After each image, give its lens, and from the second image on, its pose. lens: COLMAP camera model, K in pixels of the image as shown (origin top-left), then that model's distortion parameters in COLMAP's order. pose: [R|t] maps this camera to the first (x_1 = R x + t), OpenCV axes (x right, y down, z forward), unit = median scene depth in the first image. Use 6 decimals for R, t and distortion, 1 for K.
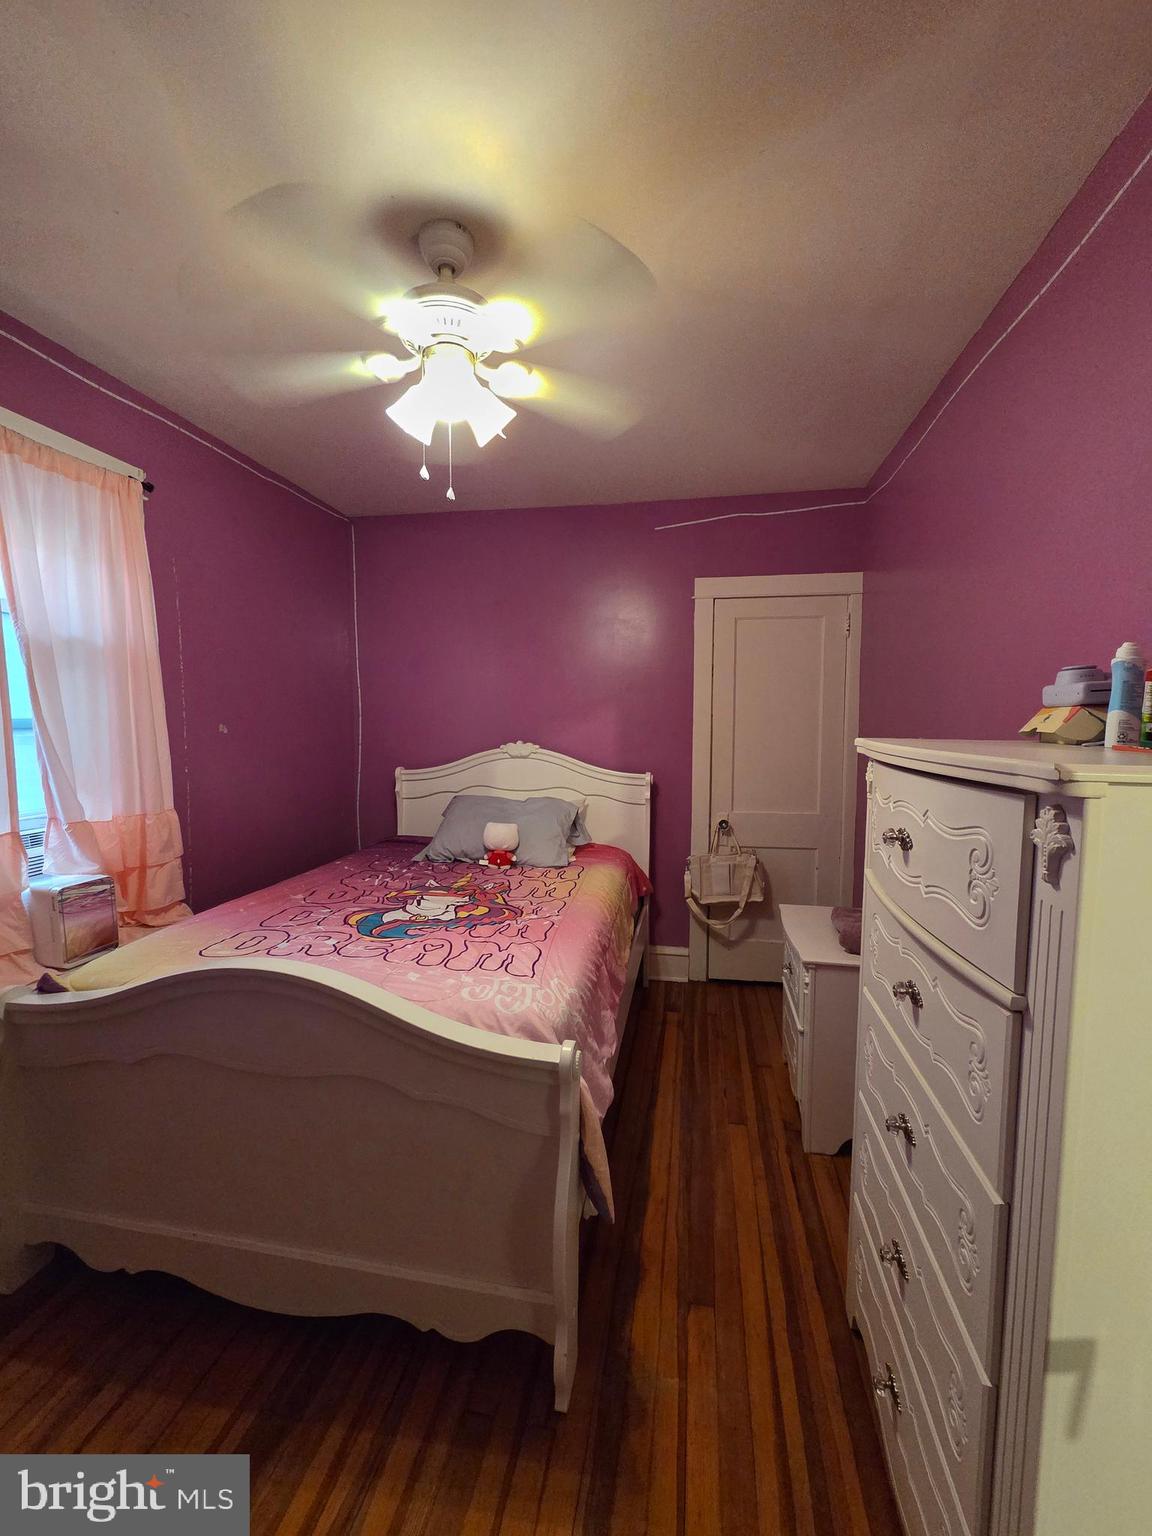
lens RADIAL K [[625.8, 0, 575.7], [0, 625.8, 761.0], [0, 0, 1]] dist [0.001451, 0.000533]
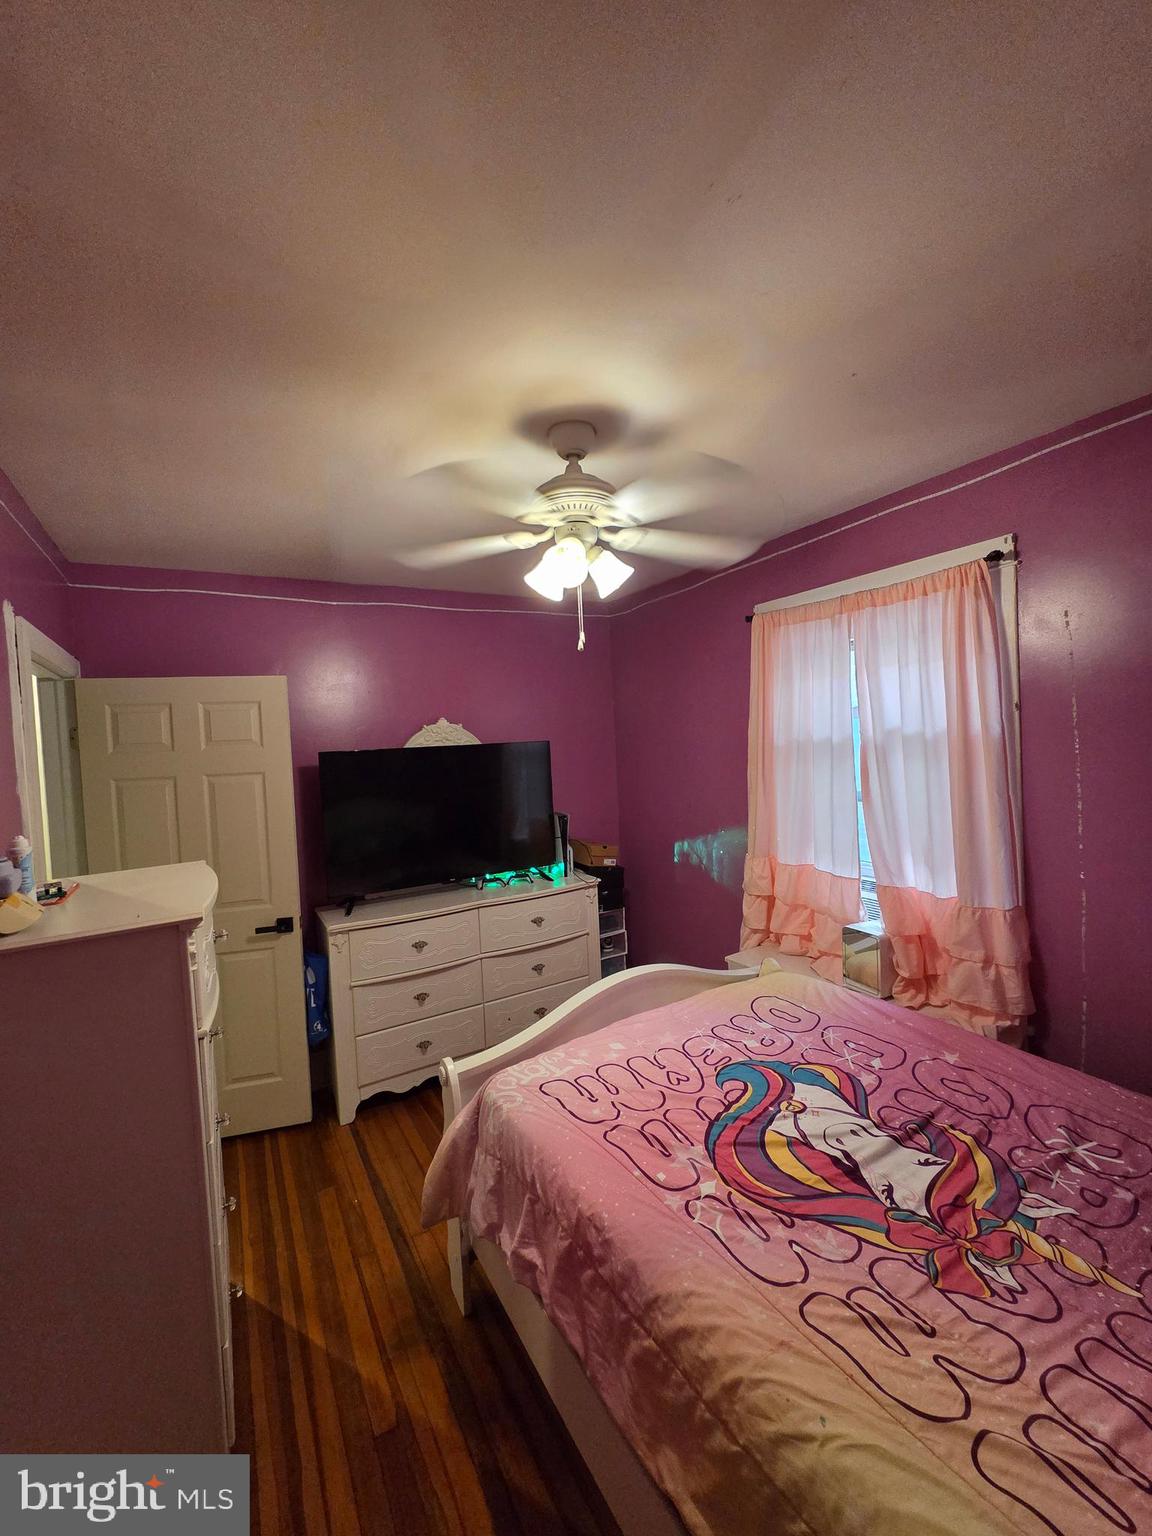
lens RADIAL K [[625.8, 0, 575.7], [0, 625.8, 761.0], [0, 0, 1]] dist [0.001451, 0.000533]
pose [[-0.753074, 0.054054, -0.655712, 0.450347], [-0.000002, 0.996619, 0.082159, -0.243467], [0.657936, 0.061873, -0.750528, 1.473171]]
